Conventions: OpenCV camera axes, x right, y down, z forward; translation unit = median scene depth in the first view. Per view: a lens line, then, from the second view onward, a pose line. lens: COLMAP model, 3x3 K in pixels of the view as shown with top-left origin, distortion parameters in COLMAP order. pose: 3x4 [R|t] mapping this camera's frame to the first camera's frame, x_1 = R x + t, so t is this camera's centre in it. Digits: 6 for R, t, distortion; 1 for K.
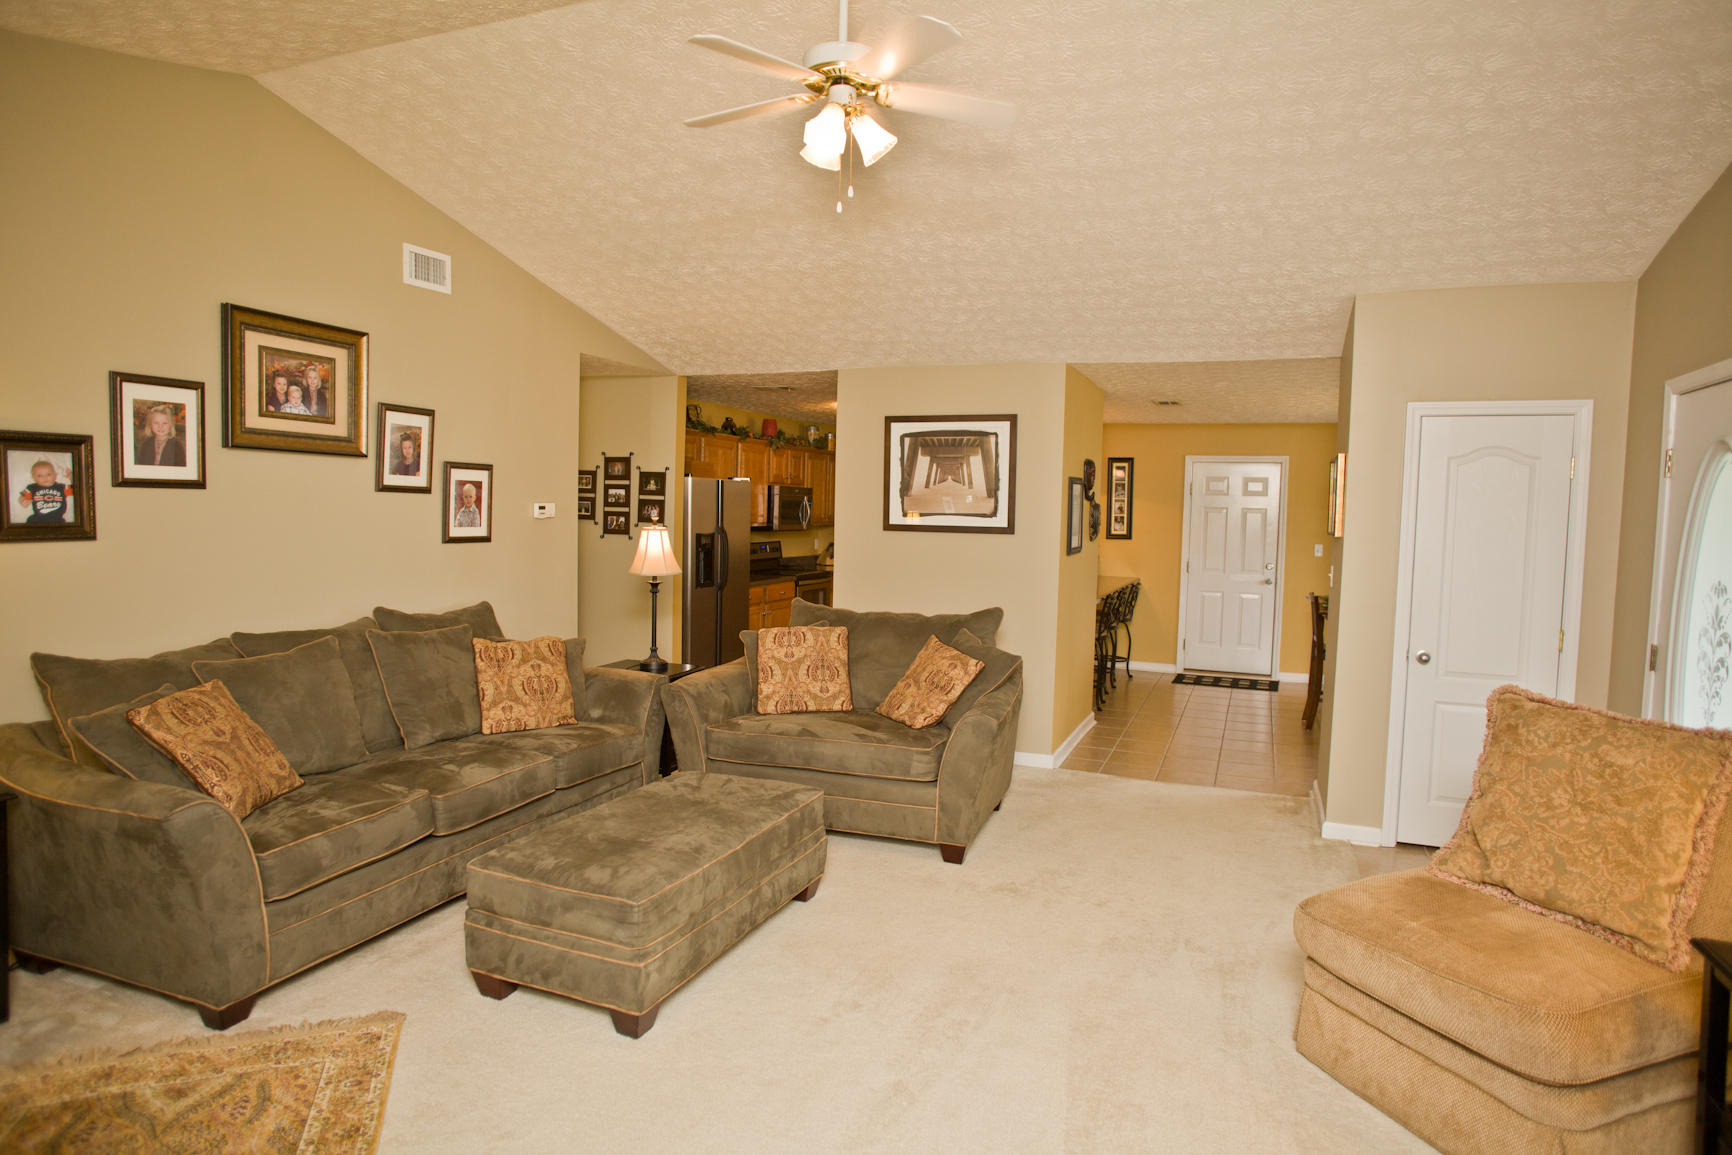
lens RADIAL K [[991.6, 0, 873.8], [0, 991.6, 572.0], [0, 0, 1]] dist [-0.067967, 0.041595]
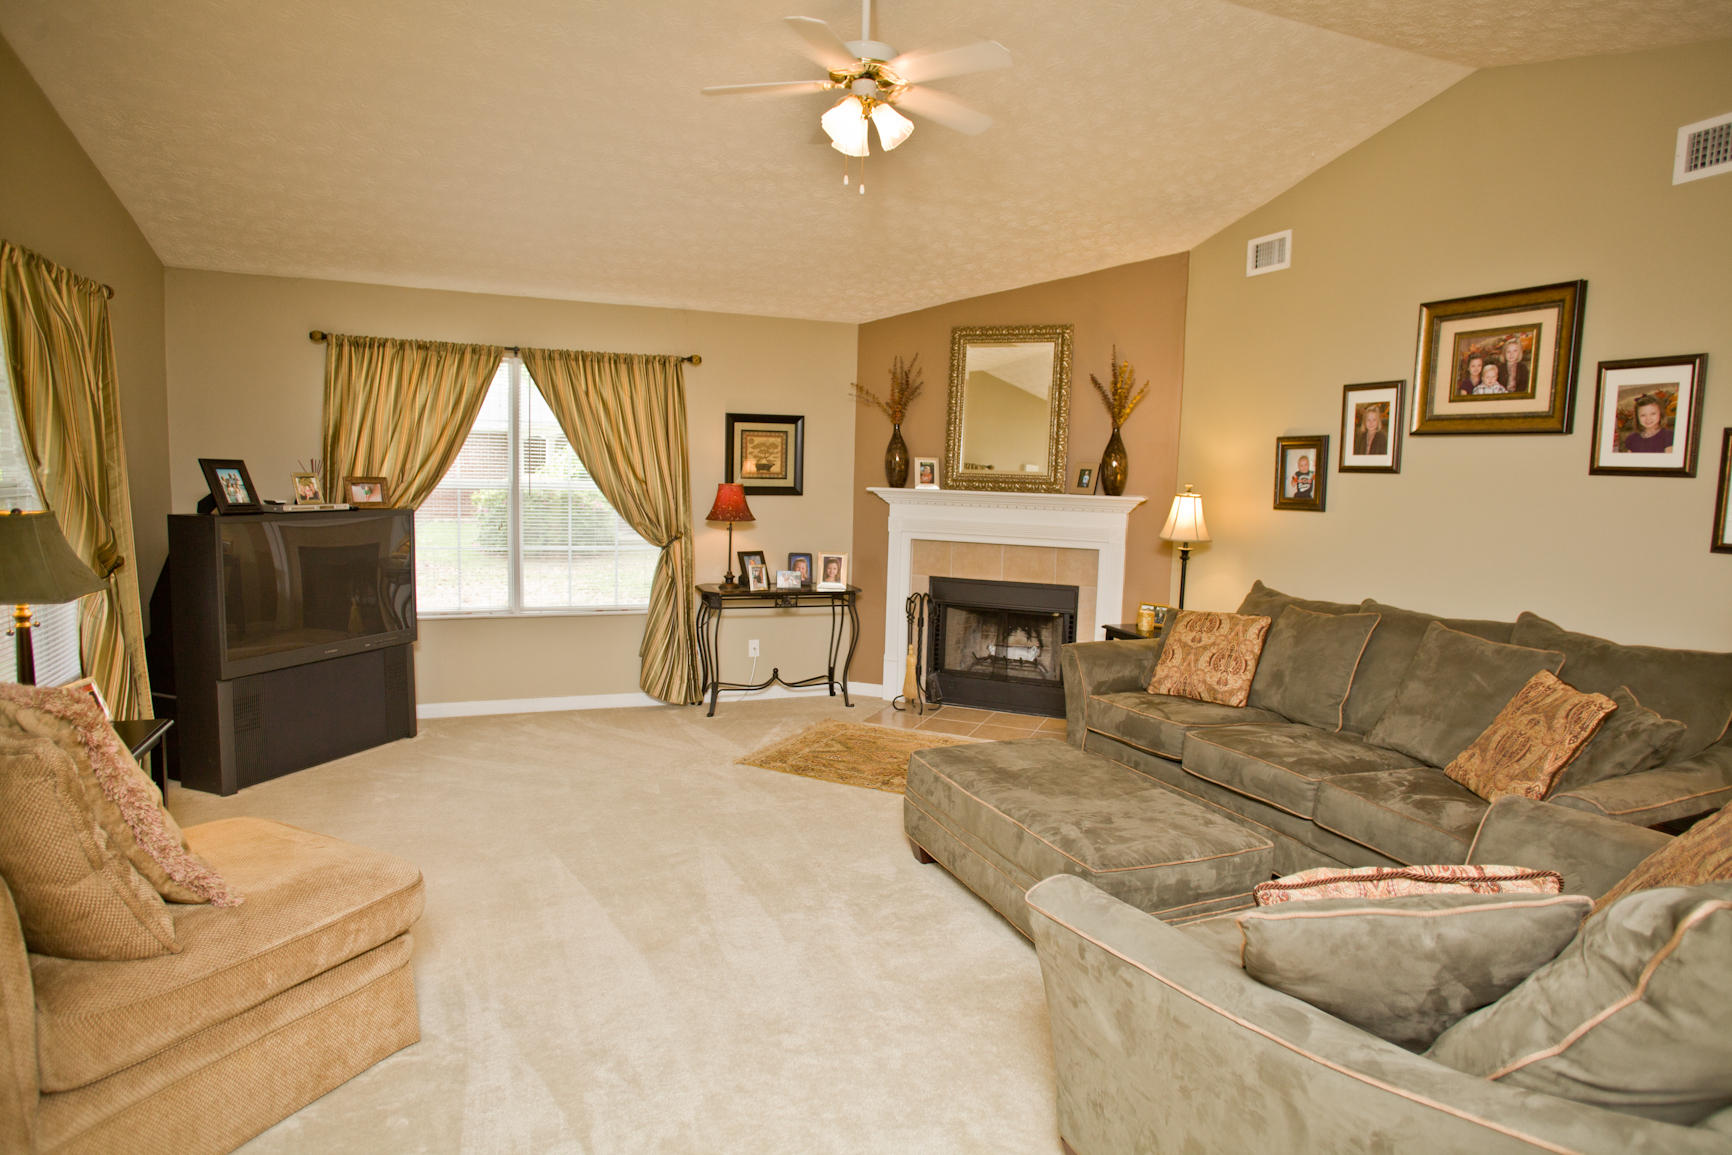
lens RADIAL K [[991.6, 0, 860.9], [0, 991.6, 582.9], [0, 0, 1]] dist [-0.067967, 0.041595]
pose [[-0.716465, 0.030380, -0.696961, 0.524857], [-0.095153, 0.985459, 0.140772, -0.056240], [0.691103, 0.167176, -0.703156, 1.295190]]
